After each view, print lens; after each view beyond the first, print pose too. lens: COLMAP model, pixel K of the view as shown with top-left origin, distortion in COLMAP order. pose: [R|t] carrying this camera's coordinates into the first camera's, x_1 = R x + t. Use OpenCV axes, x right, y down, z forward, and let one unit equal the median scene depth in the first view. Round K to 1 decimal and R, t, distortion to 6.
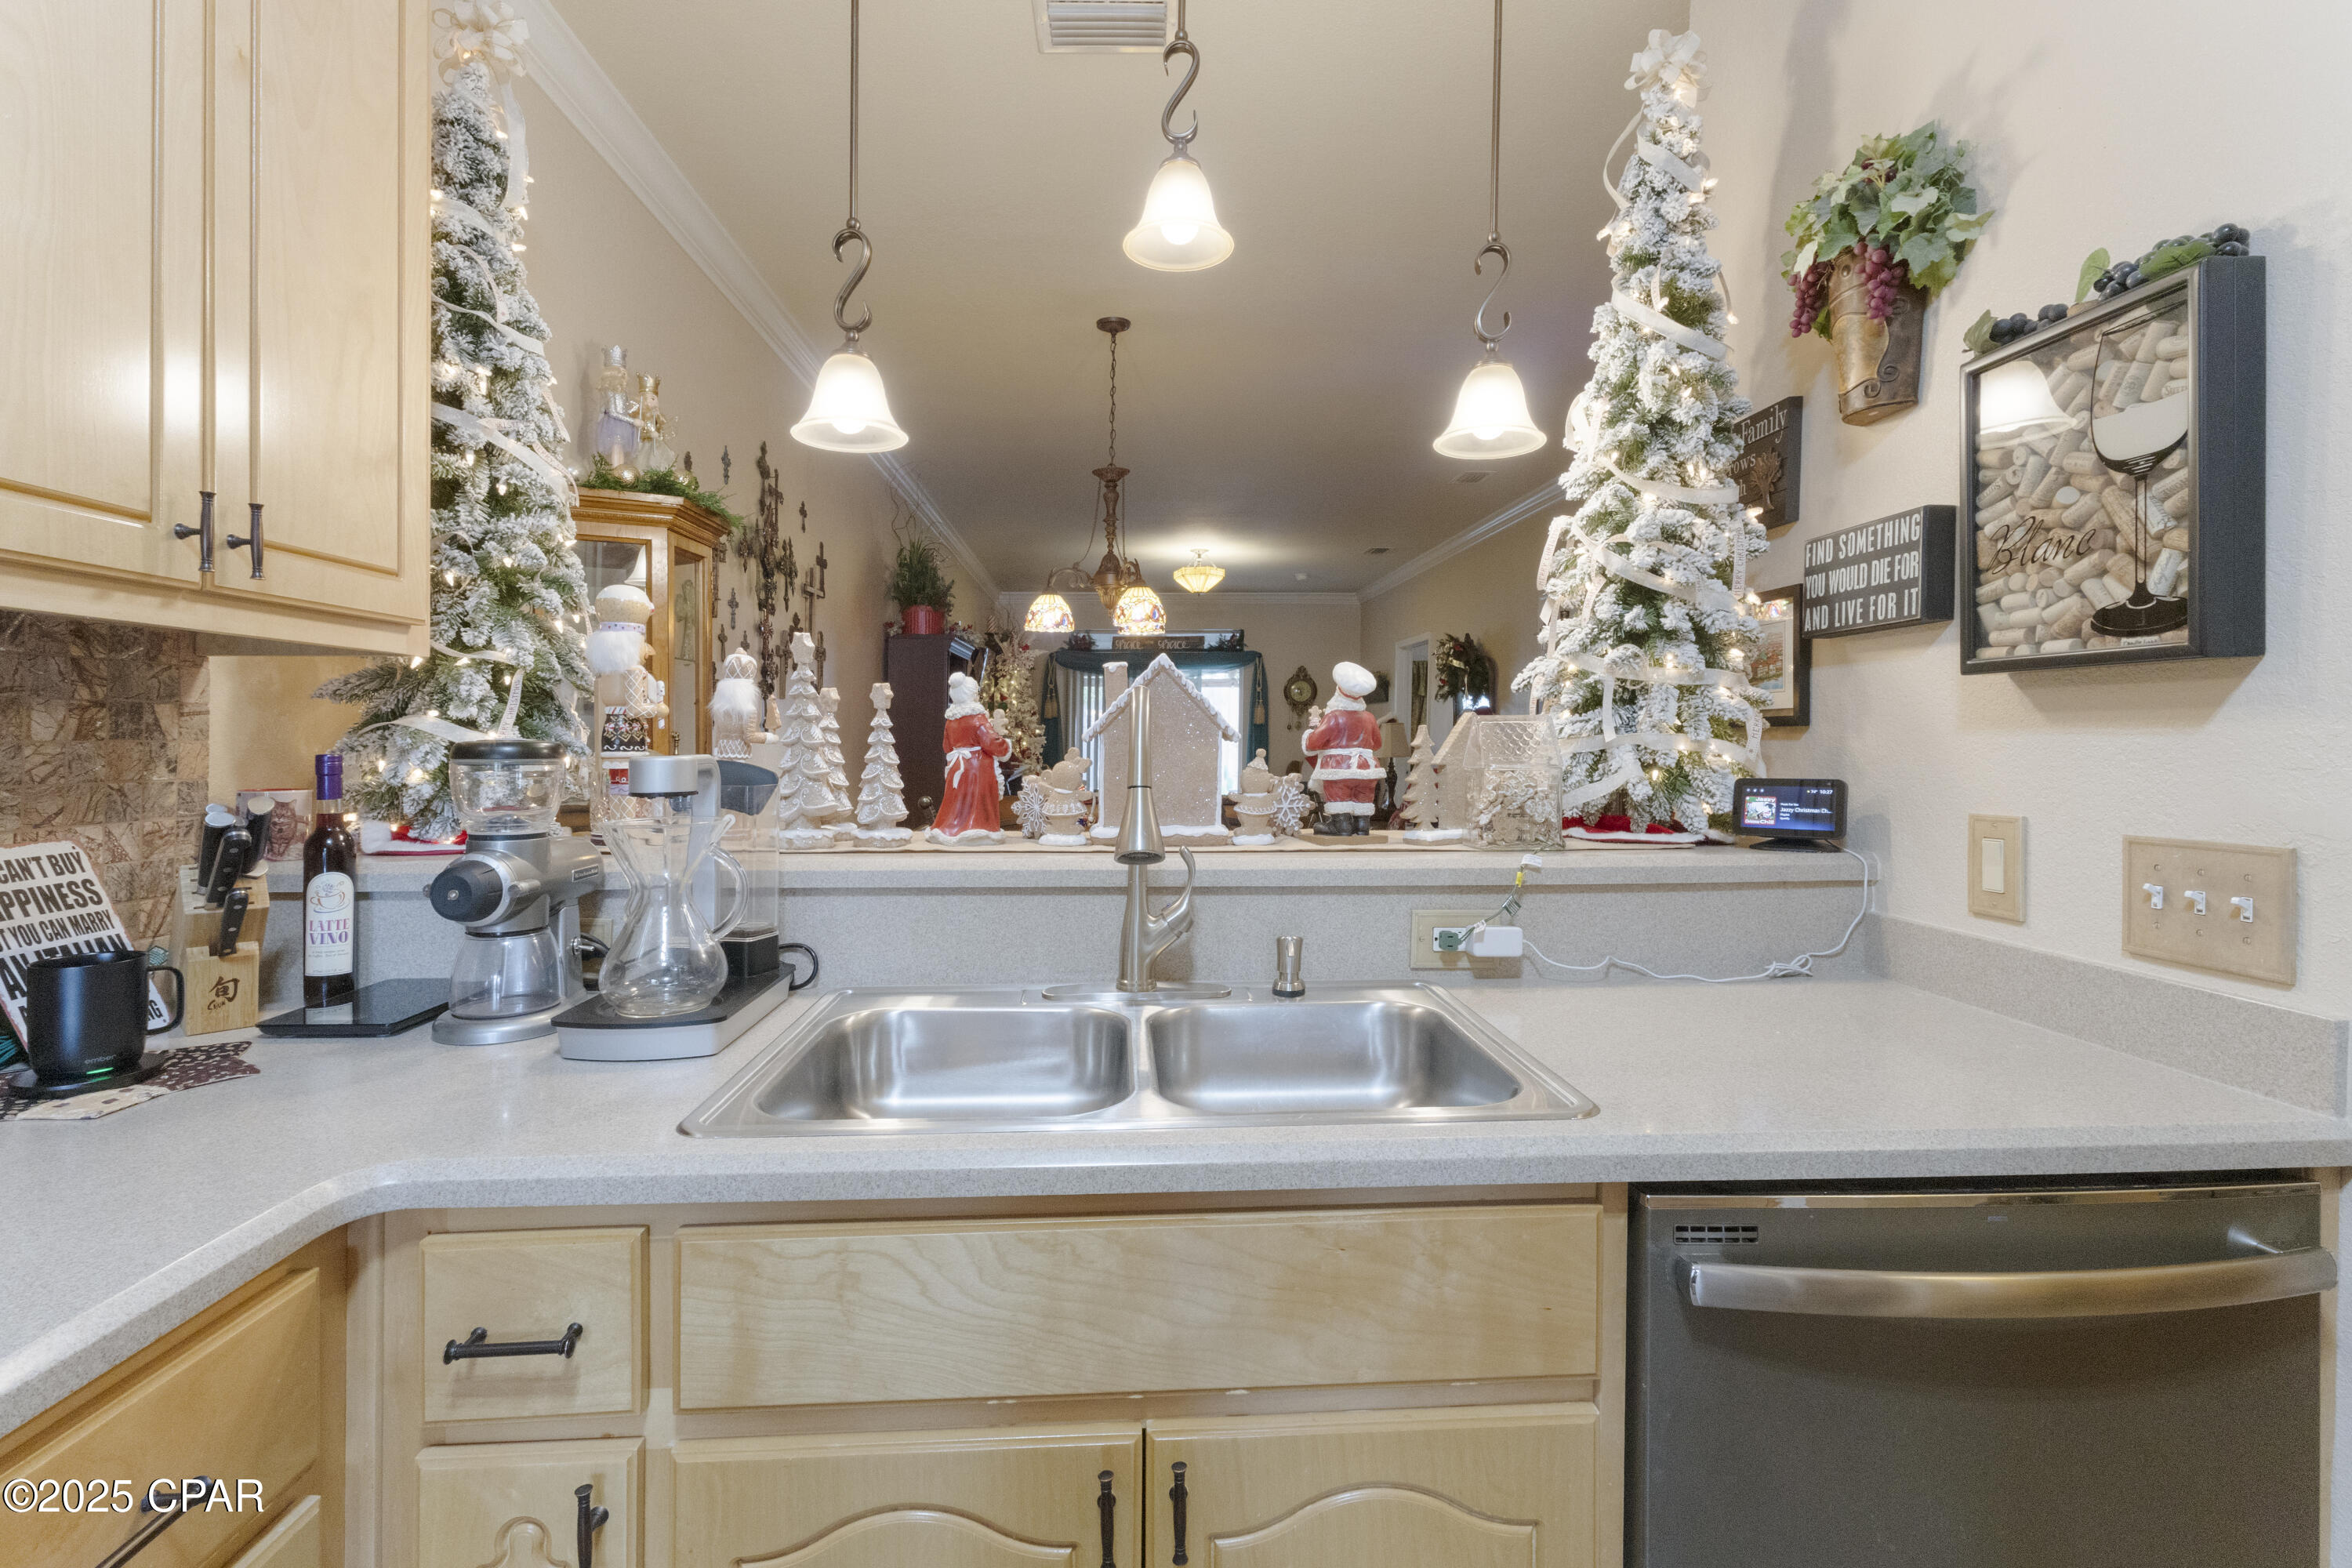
lens RADIAL K [[1084.4, 0, 1171.9], [0, 1084.4, 740.1], [0, 0, 1]] dist [0.001414, -0.000047]
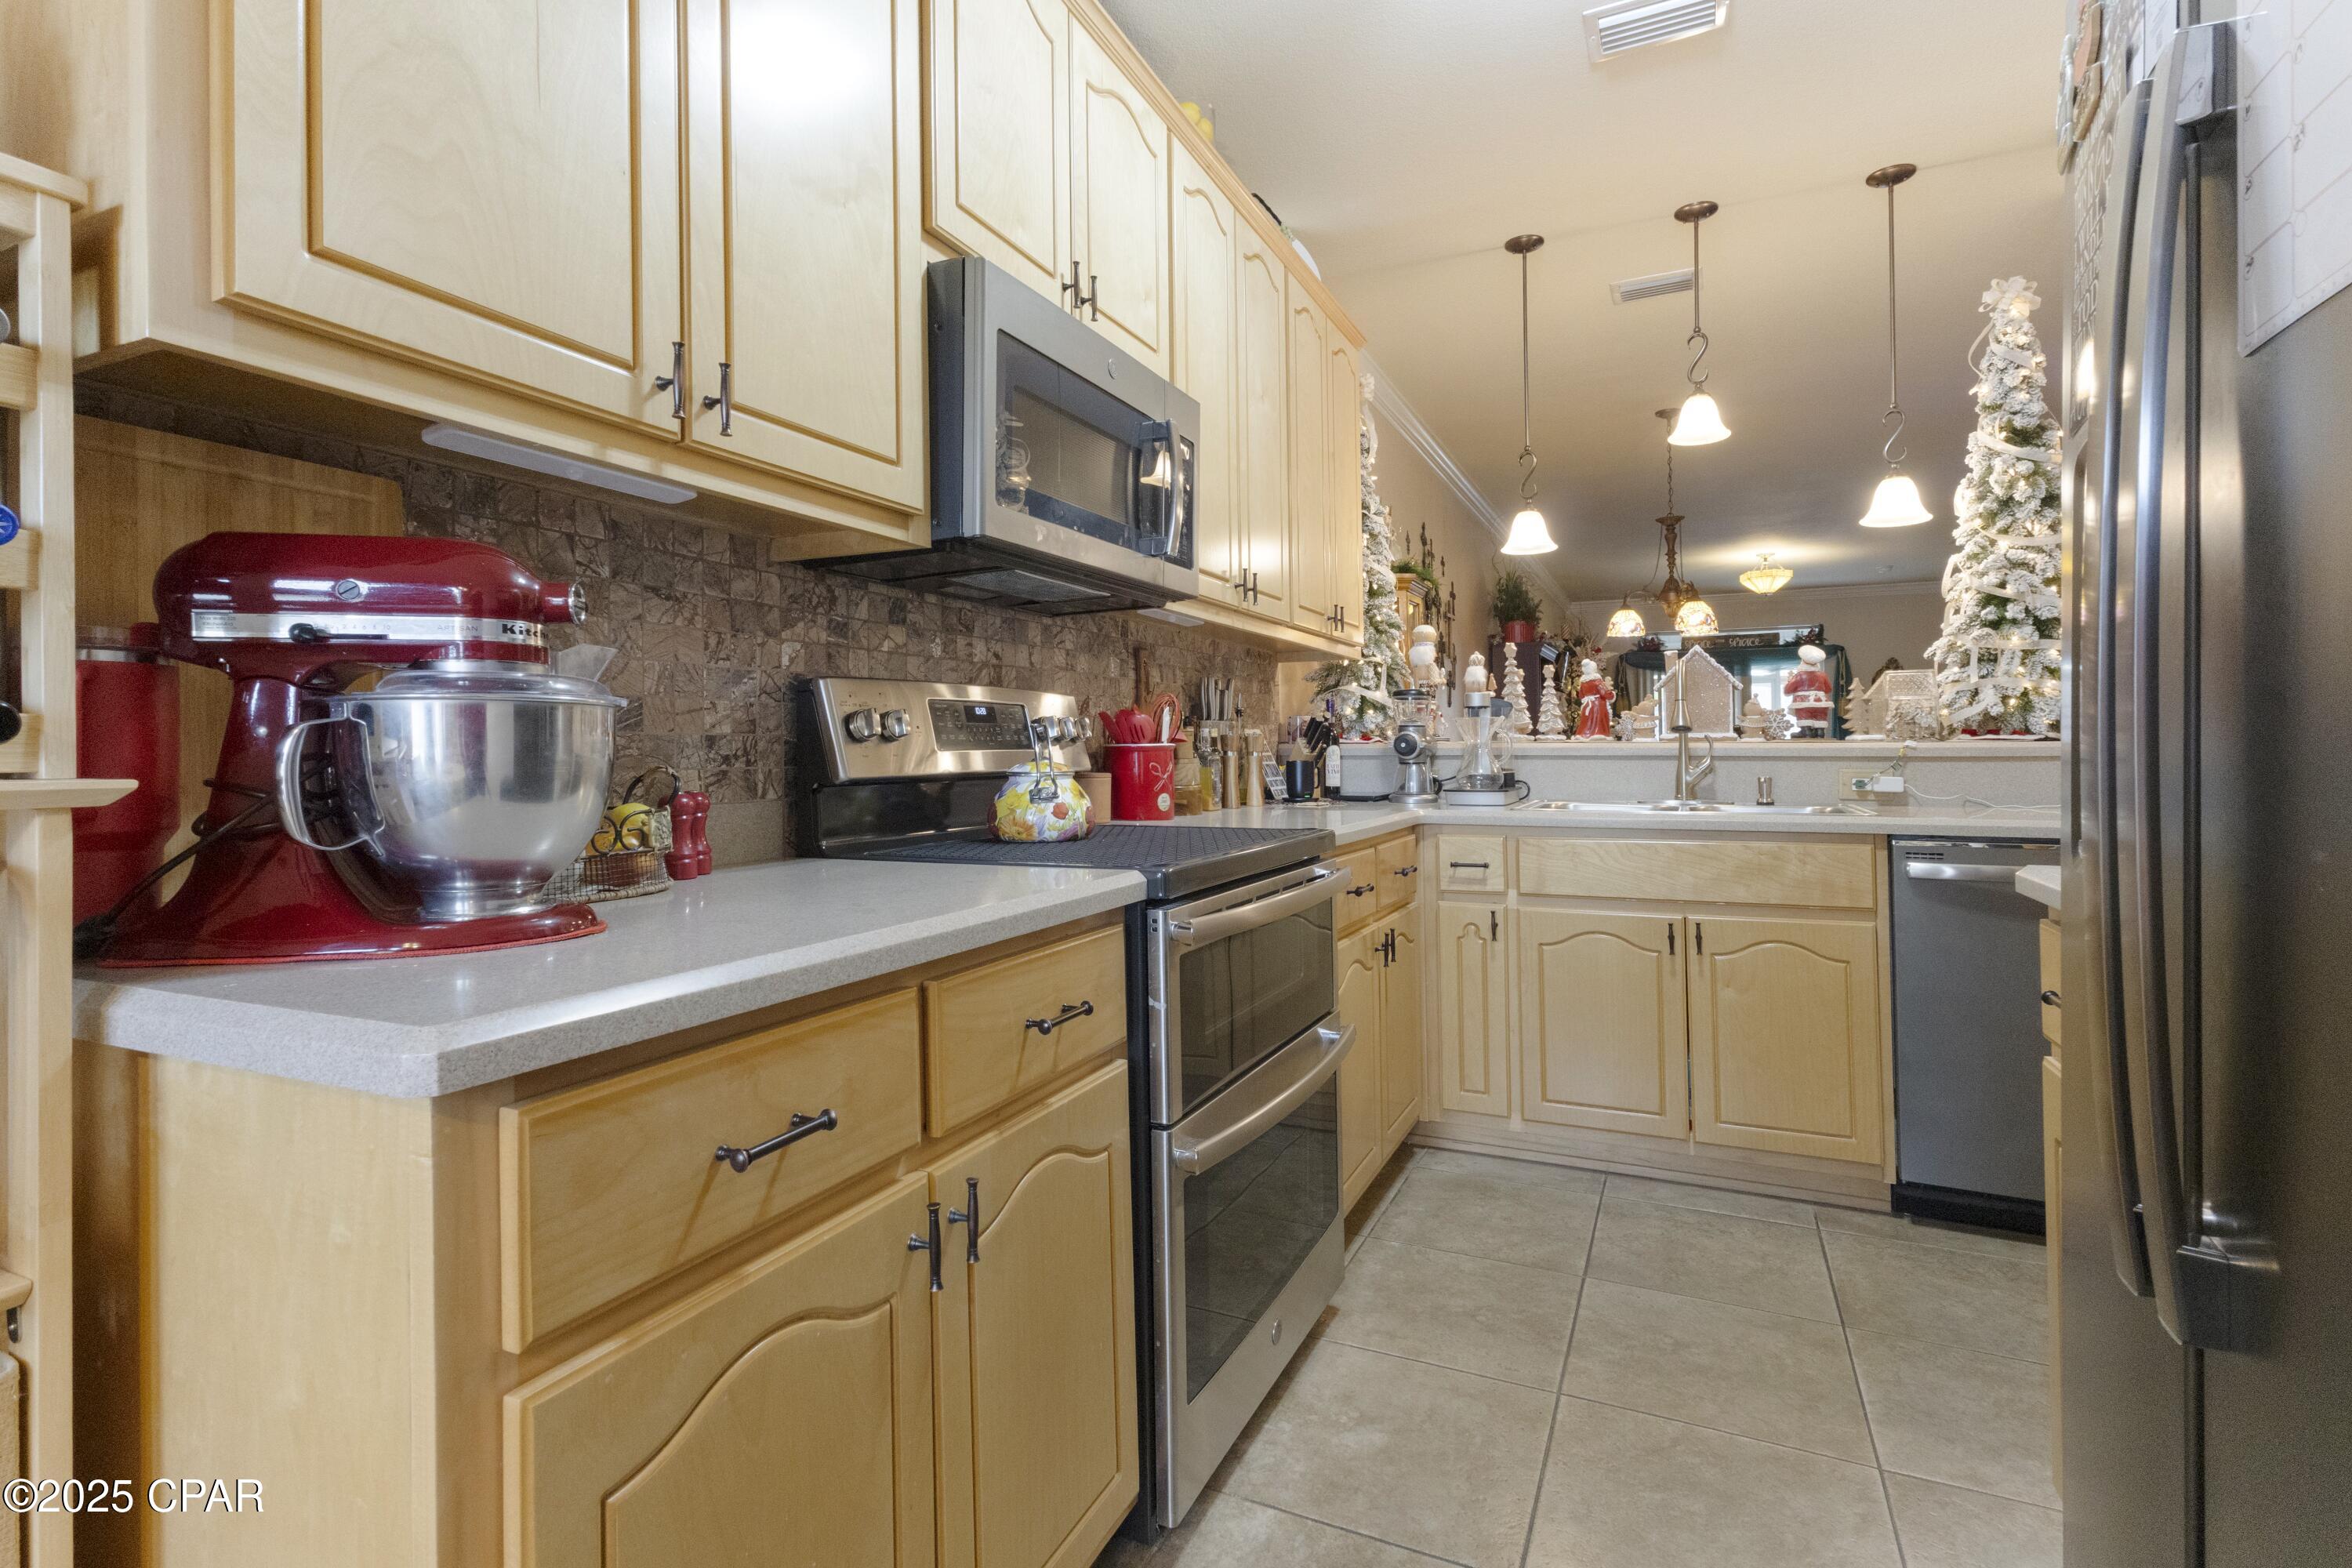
lens RADIAL K [[1084.4, 0, 1187.8], [0, 1084.4, 671.0], [0, 0, 1]] dist [0.001414, -0.000047]
pose [[0.883758, -0.033933, -0.466713, 0.091020], [-0.000403, 0.997312, -0.073275, 0.109742], [0.467945, 0.064946, 0.881368, -1.145268]]
